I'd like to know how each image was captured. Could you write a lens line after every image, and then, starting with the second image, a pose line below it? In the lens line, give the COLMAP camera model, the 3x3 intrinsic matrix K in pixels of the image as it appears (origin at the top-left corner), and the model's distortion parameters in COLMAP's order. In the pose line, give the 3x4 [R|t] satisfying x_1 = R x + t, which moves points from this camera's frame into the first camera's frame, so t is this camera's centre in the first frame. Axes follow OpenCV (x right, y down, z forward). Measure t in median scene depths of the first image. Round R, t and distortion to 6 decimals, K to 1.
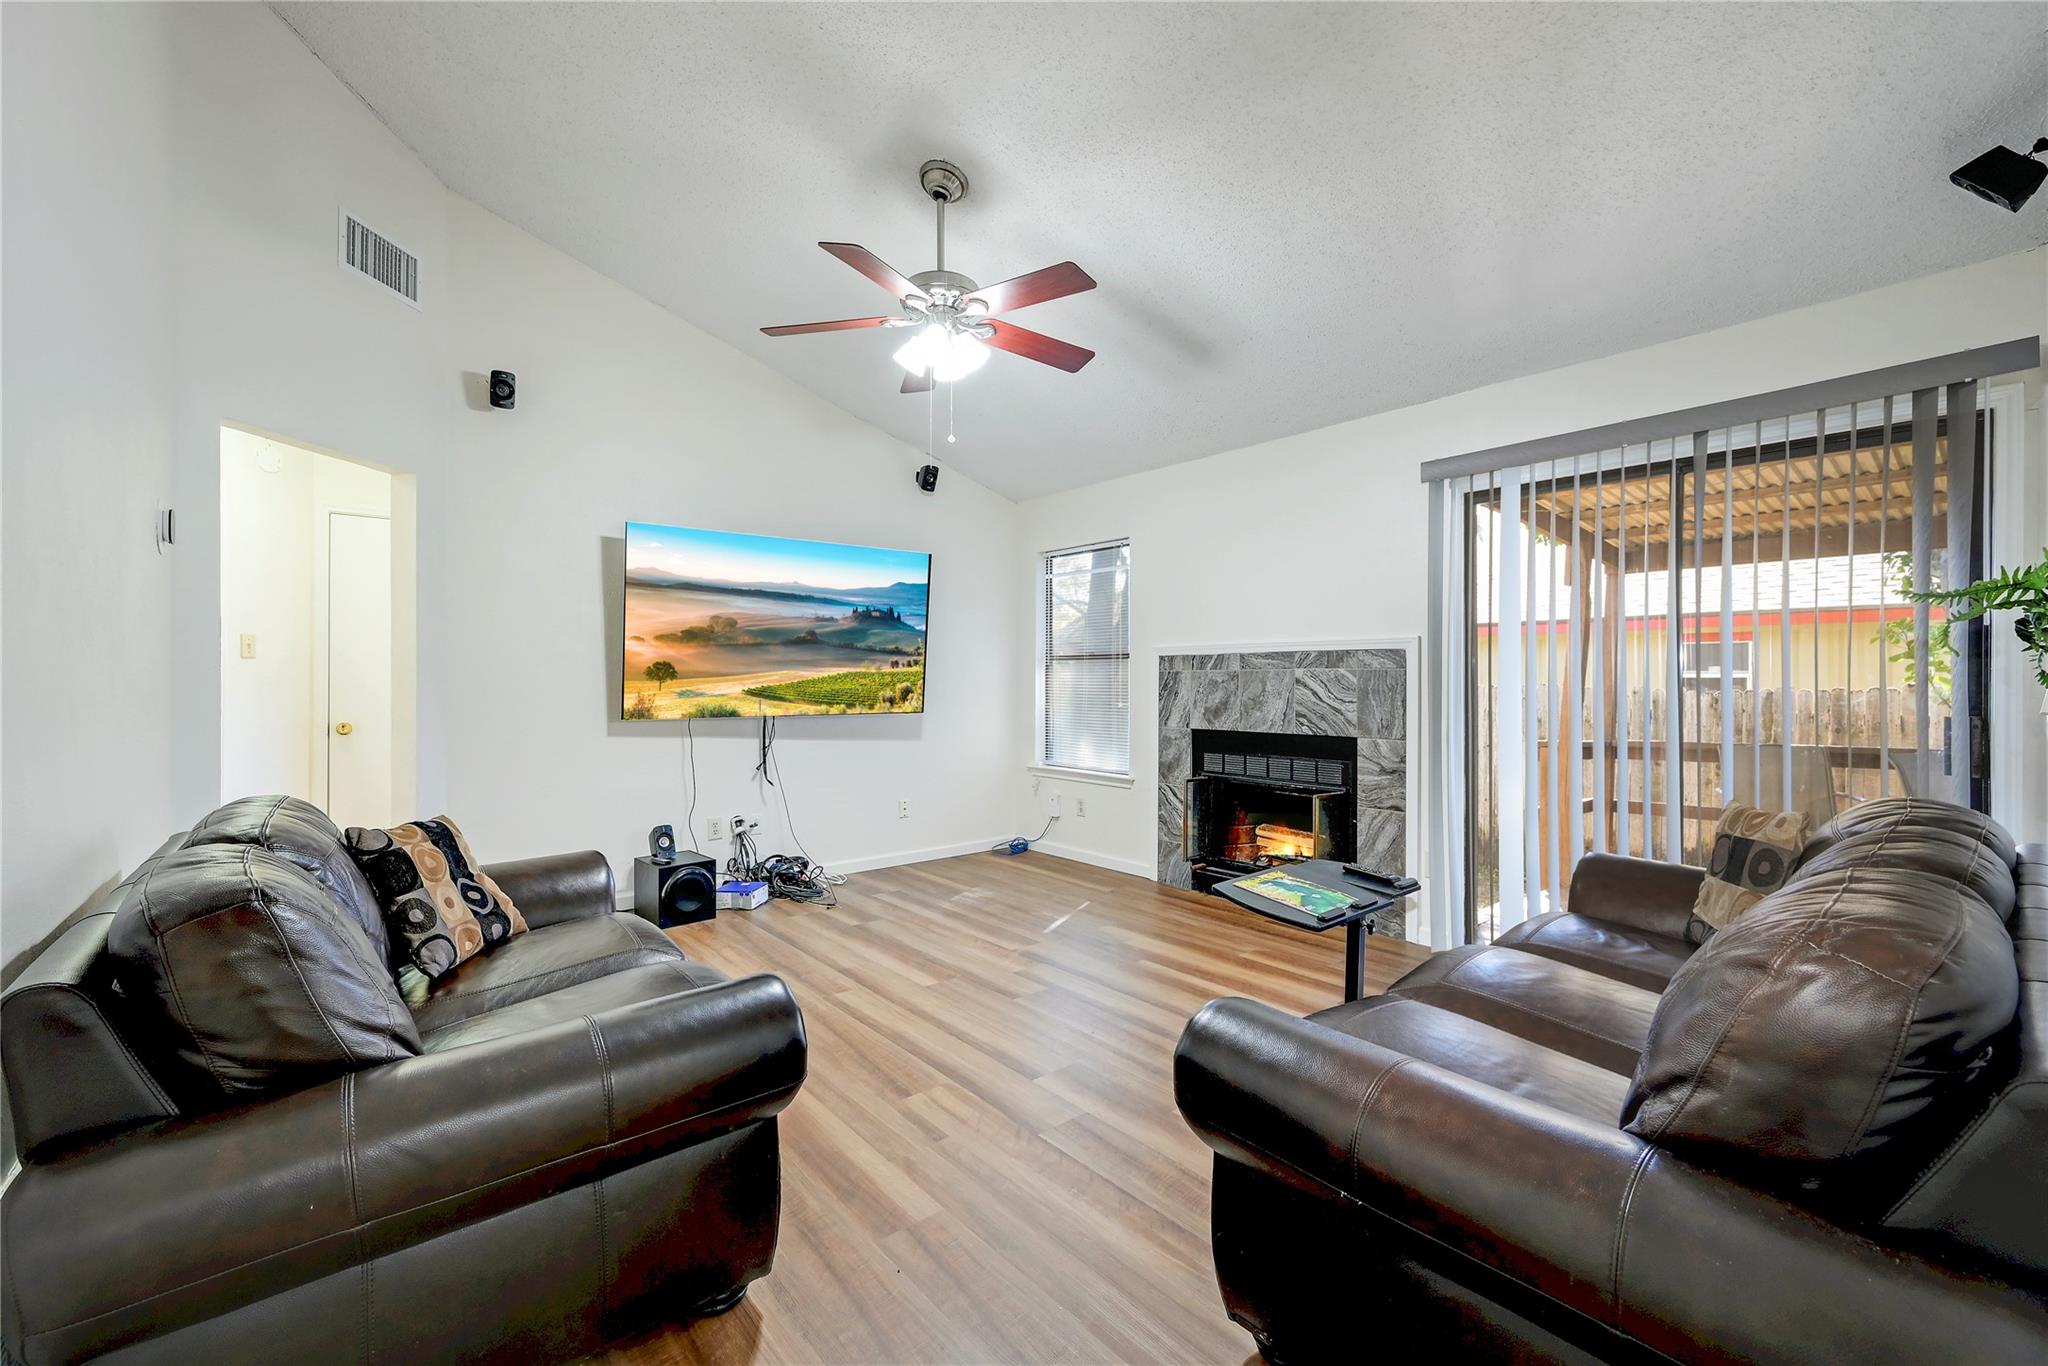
lens RADIAL K [[832.2, 0, 1030.9], [0, 832.2, 691.7], [0, 0, 1]] dist [-0.003001, -0.000230]
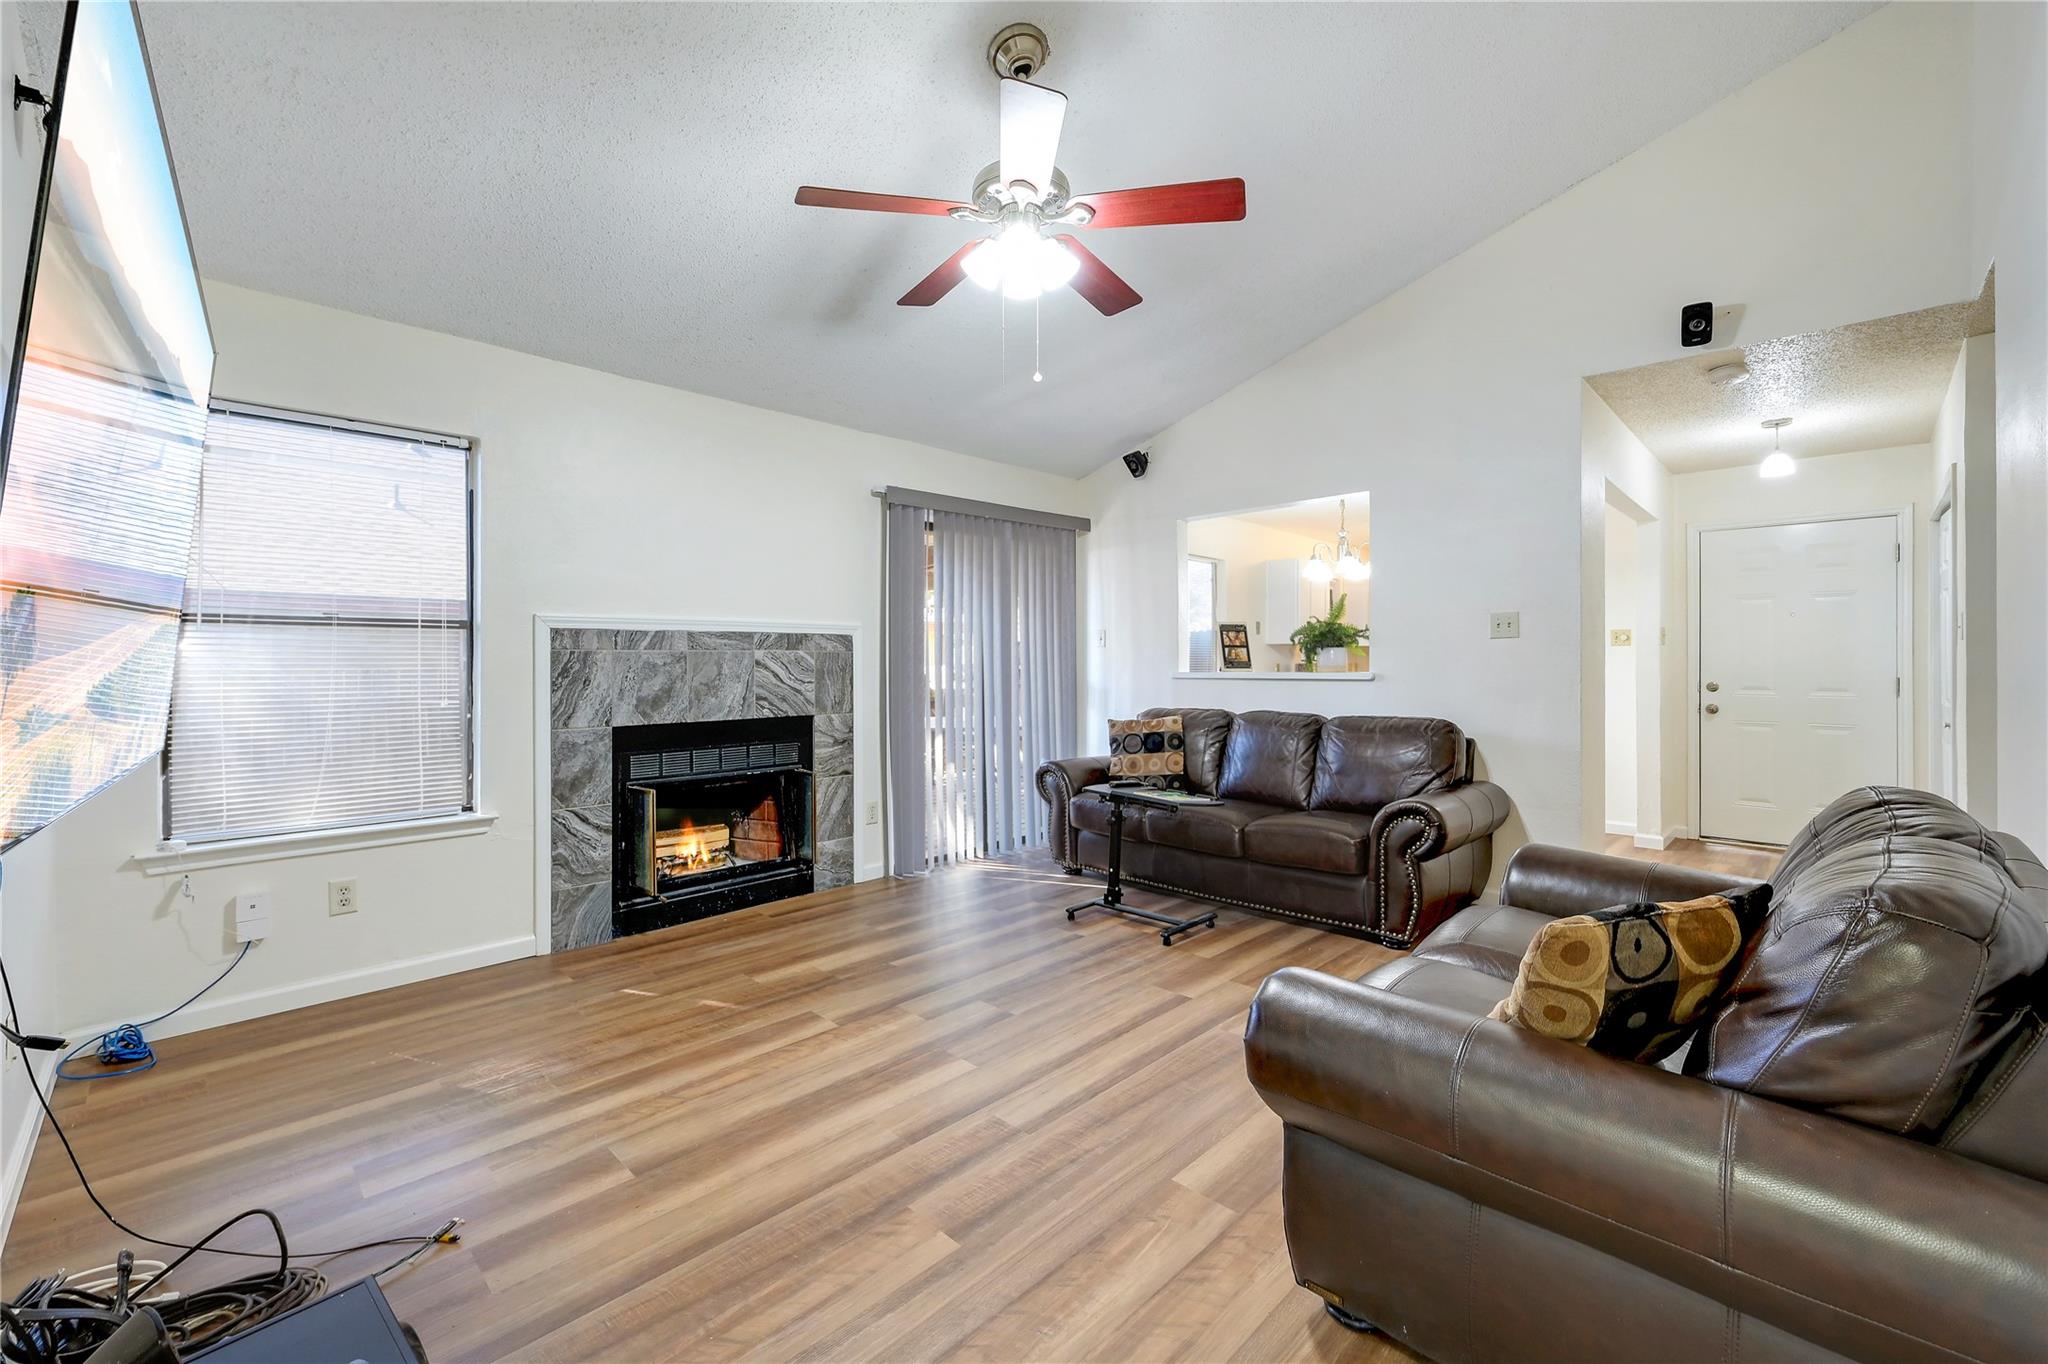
lens RADIAL K [[832.2, 0, 1033.3], [0, 832.2, 671.8], [0, 0, 1]] dist [-0.003001, -0.000230]
pose [[-0.088015, -0.012409, 0.996042, -0.670237], [0.019023, 0.999719, 0.014136, -0.010285], [-0.995937, 0.020191, -0.087754, 0.768460]]
